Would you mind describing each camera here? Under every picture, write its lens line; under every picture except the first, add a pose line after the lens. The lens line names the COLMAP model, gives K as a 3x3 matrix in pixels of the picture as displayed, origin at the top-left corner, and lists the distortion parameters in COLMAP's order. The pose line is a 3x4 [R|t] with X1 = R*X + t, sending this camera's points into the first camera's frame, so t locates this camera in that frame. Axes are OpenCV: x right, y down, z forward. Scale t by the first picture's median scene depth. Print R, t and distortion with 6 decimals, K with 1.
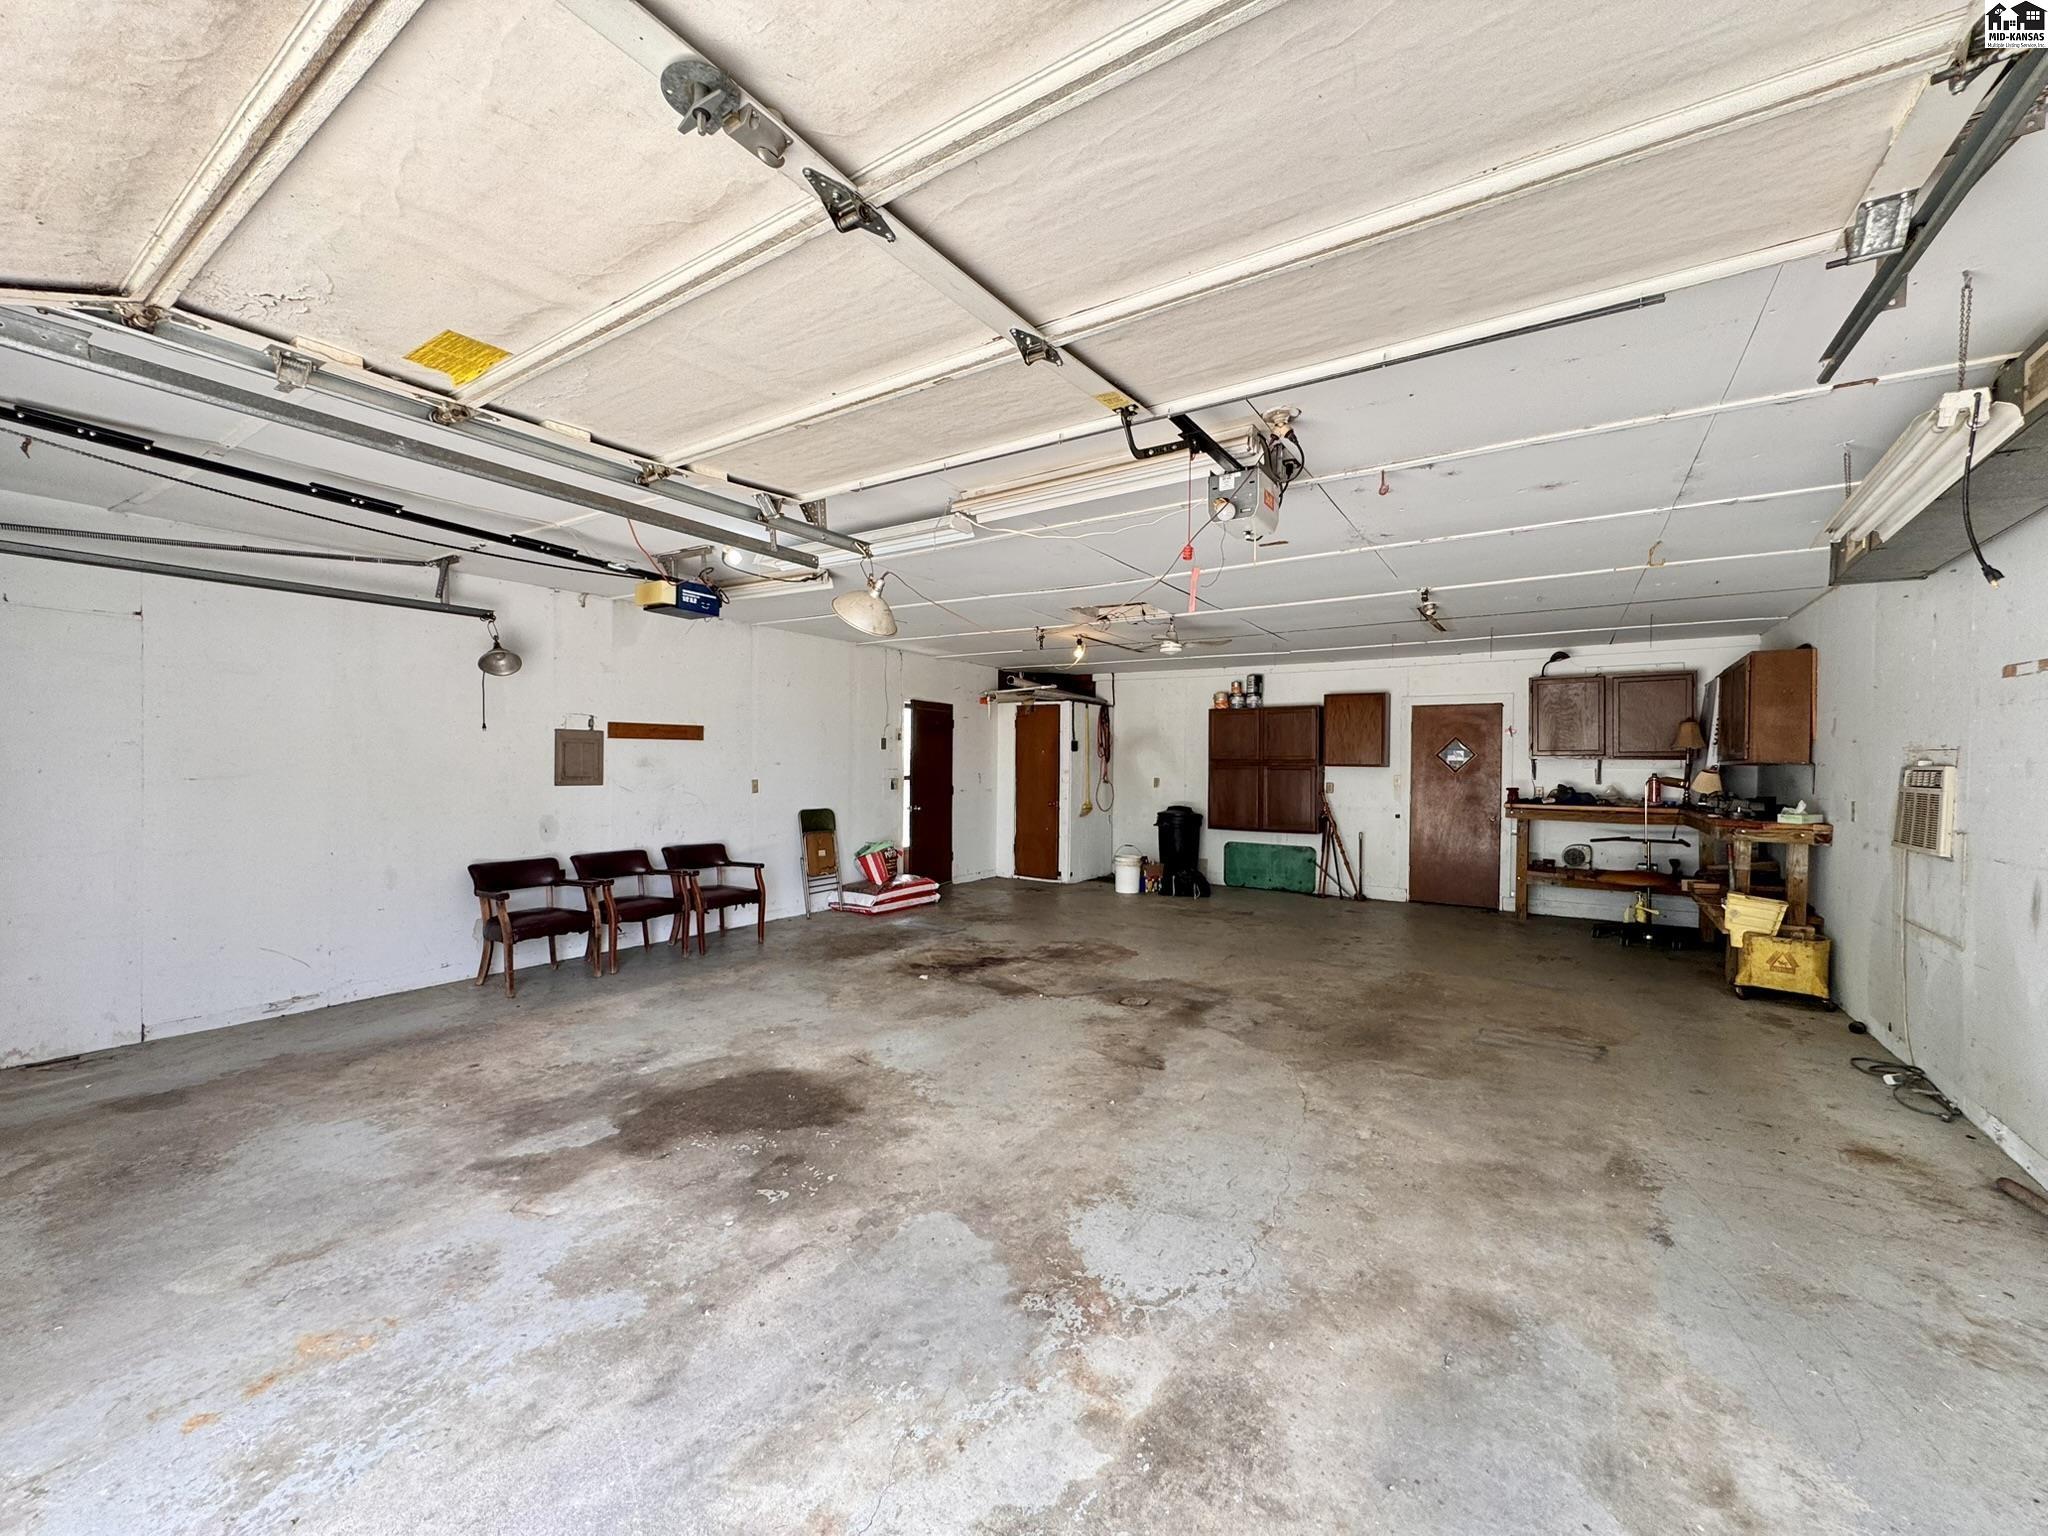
lens RADIAL K [[830.0, 0, 1025.9], [0, 830.0, 767.4], [0, 0, 1]] dist [-0.003105, 0.000319]
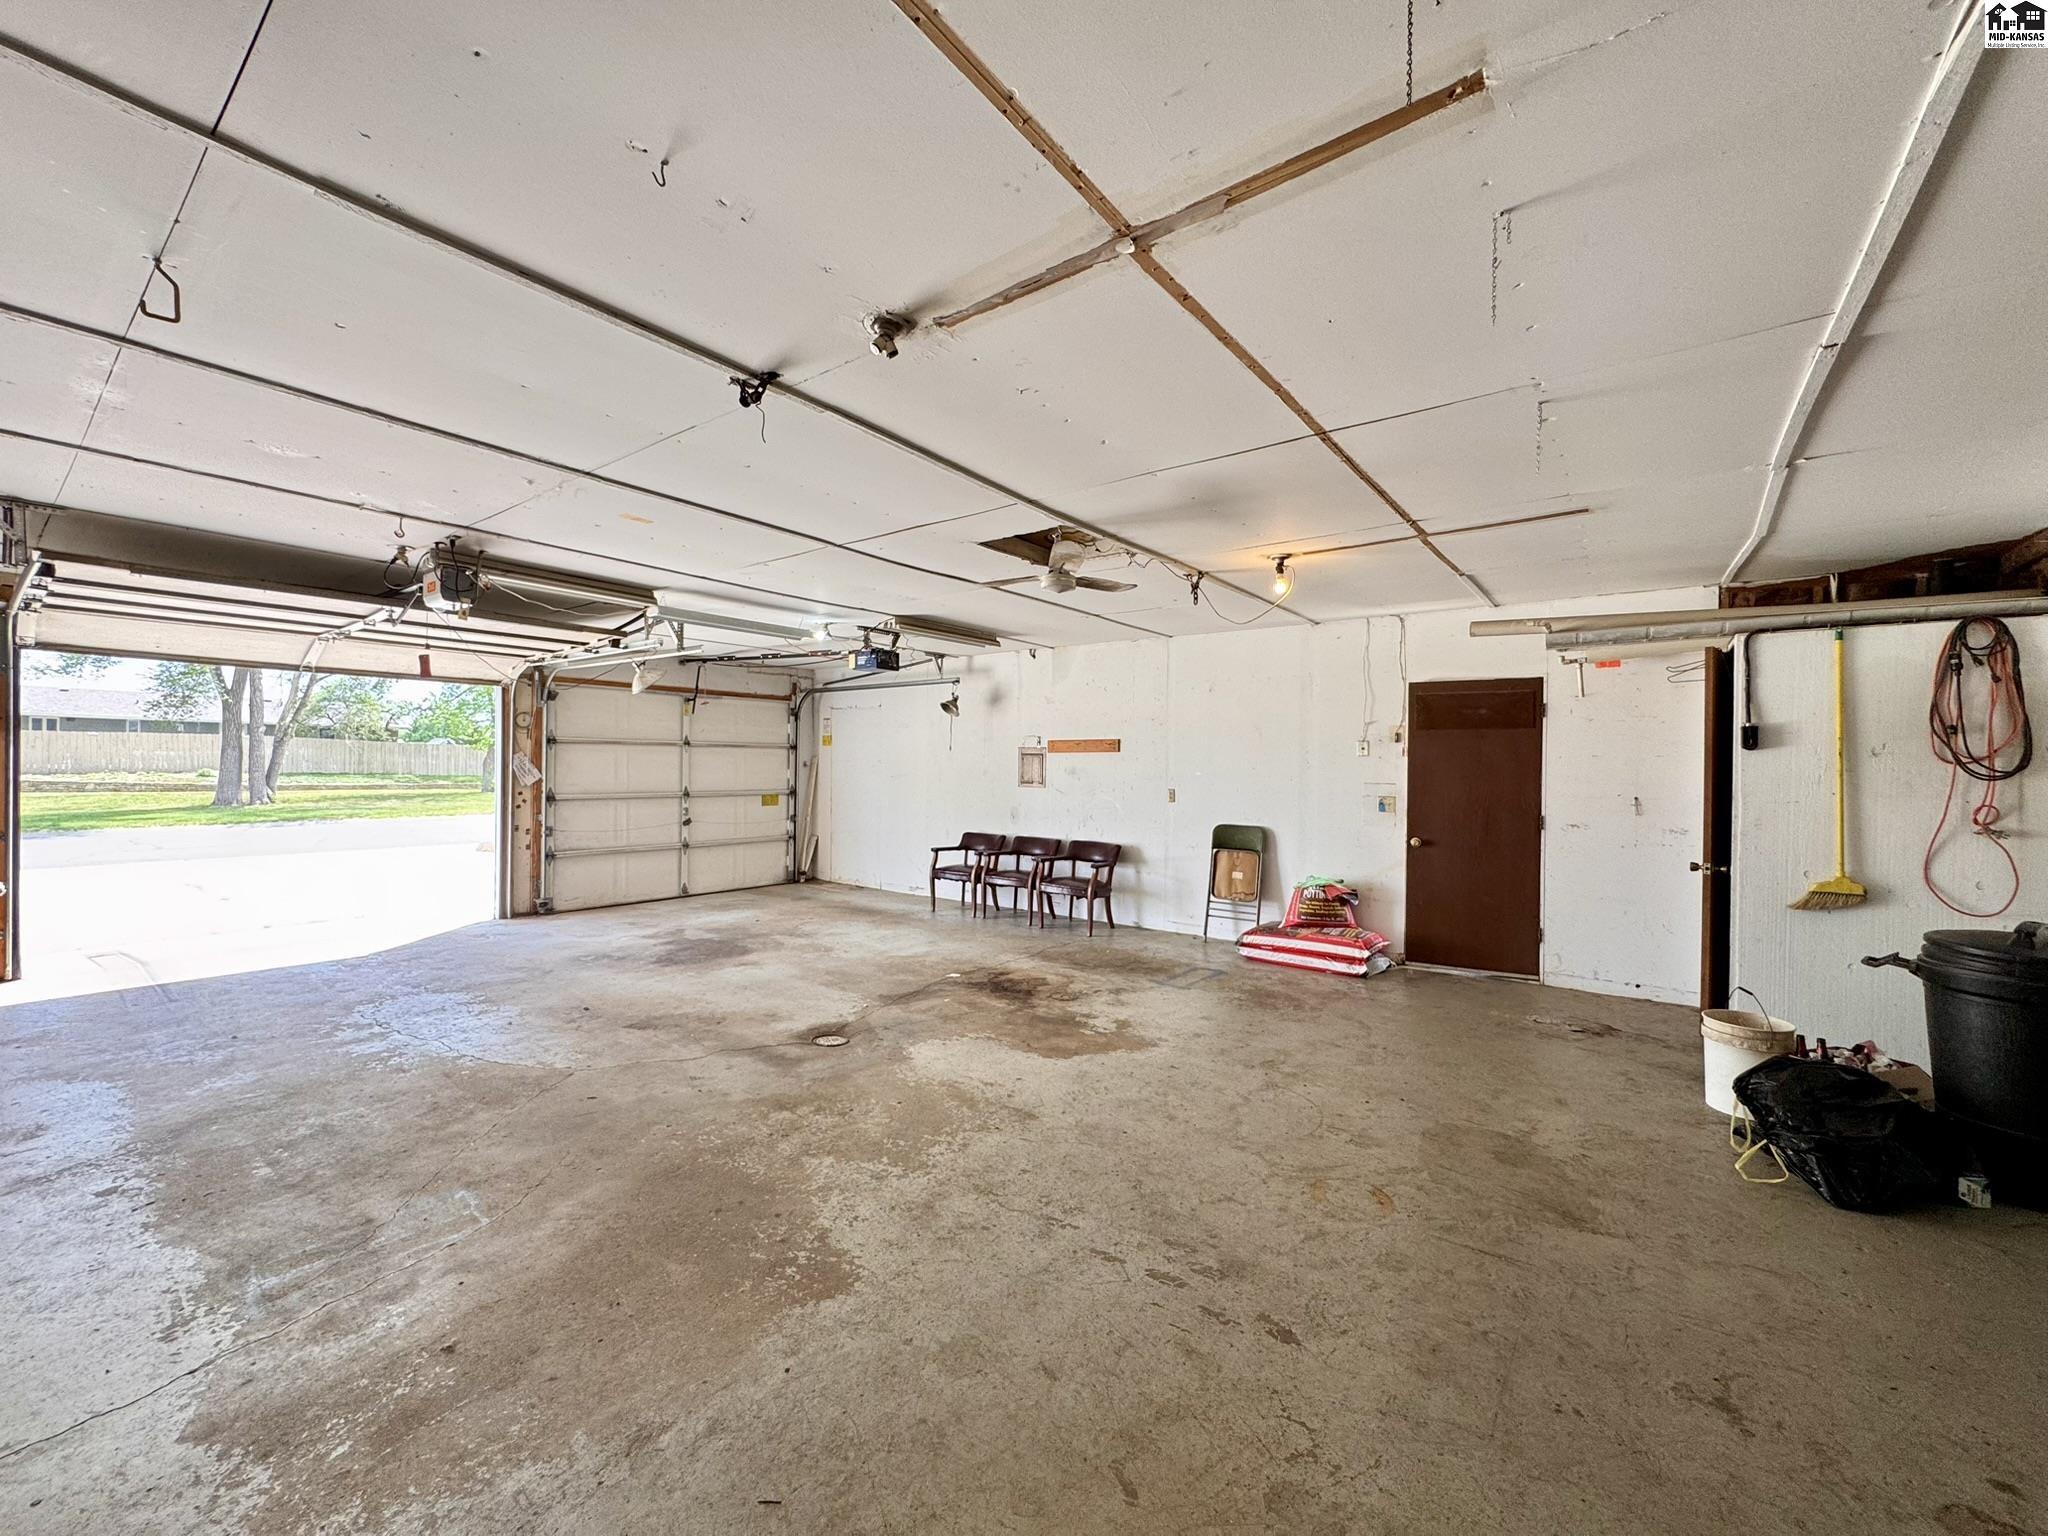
lens RADIAL K [[830.0, 0, 1027.1], [0, 830.0, 766.5], [0, 0, 1]] dist [-0.003105, 0.000319]
pose [[-0.080252, -0.010306, -0.996721, 0.836471], [-0.020033, 0.999761, -0.008725, -0.000345], [0.996573, 0.019267, -0.080439, 1.081018]]
